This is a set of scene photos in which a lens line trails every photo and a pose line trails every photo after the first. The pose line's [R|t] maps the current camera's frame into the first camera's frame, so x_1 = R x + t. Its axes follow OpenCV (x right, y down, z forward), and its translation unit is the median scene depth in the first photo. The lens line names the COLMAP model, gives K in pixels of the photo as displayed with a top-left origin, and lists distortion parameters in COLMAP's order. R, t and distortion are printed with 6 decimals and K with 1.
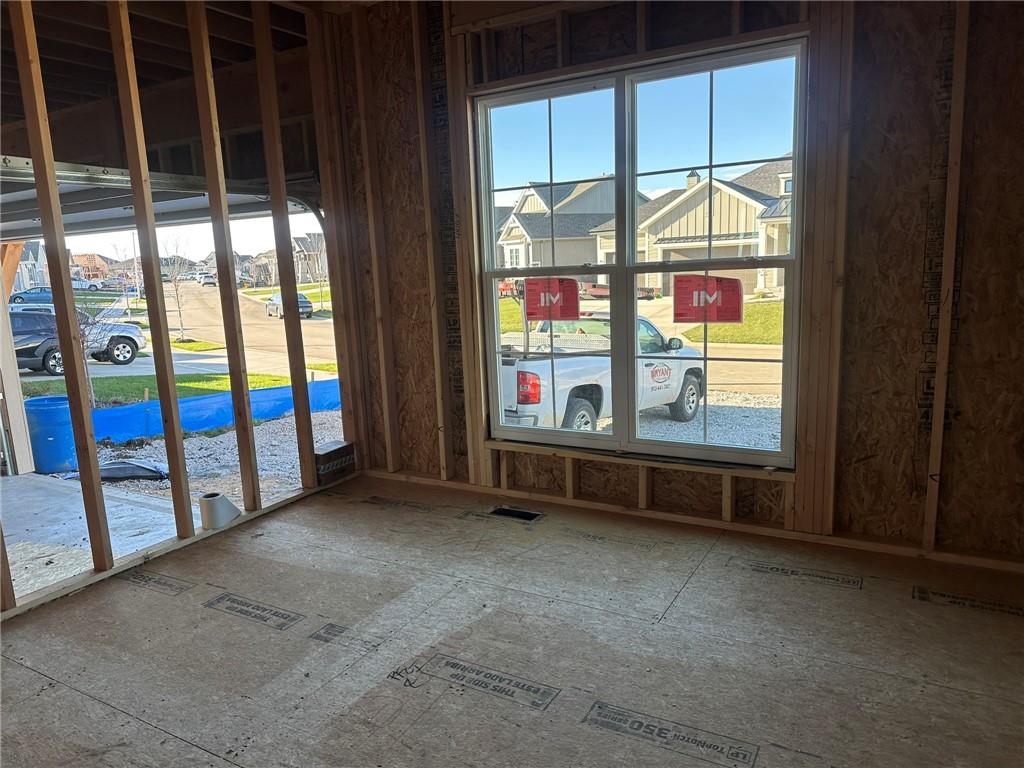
lens RADIAL K [[705.8, 0, 512.0], [0, 705.8, 384.0], [0, 0, 1]] dist [0.009225, -0.058999]
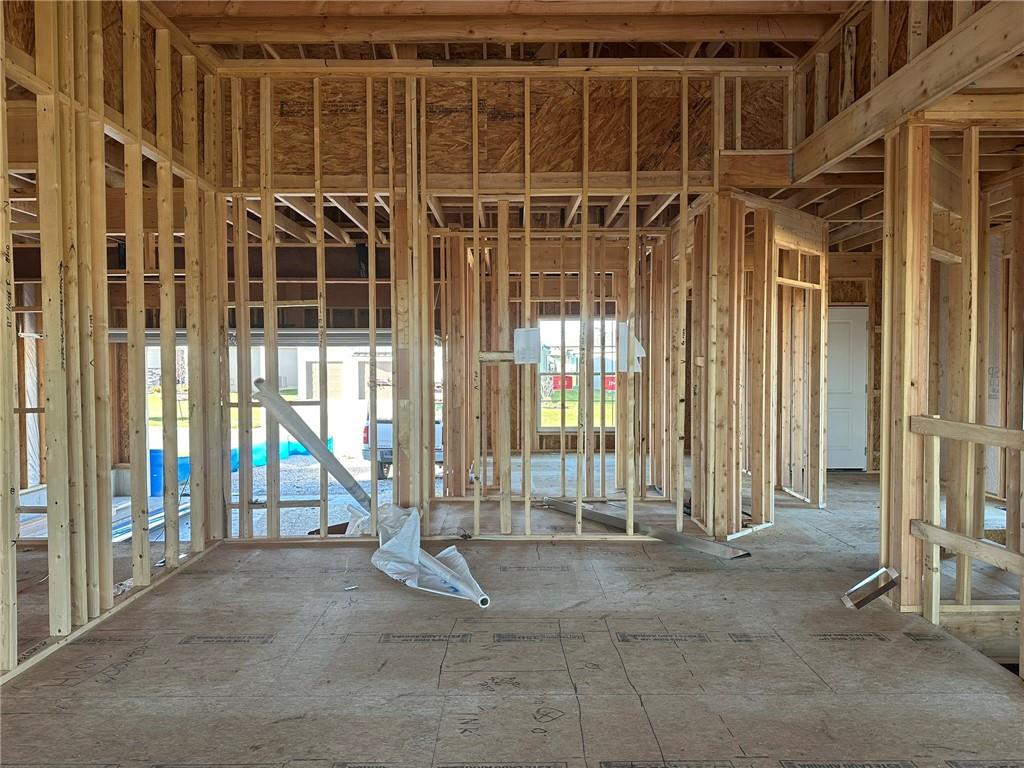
lens RADIAL K [[705.8, 0, 512.0], [0, 705.8, 384.0], [0, 0, 1]] dist [0.009225, -0.058999]
pose [[0.868188, 0.024498, 0.495630, -1.532325], [0.054064, 0.988166, -0.143546, 0.289130], [-0.493281, 0.151421, 0.856590, -1.407893]]
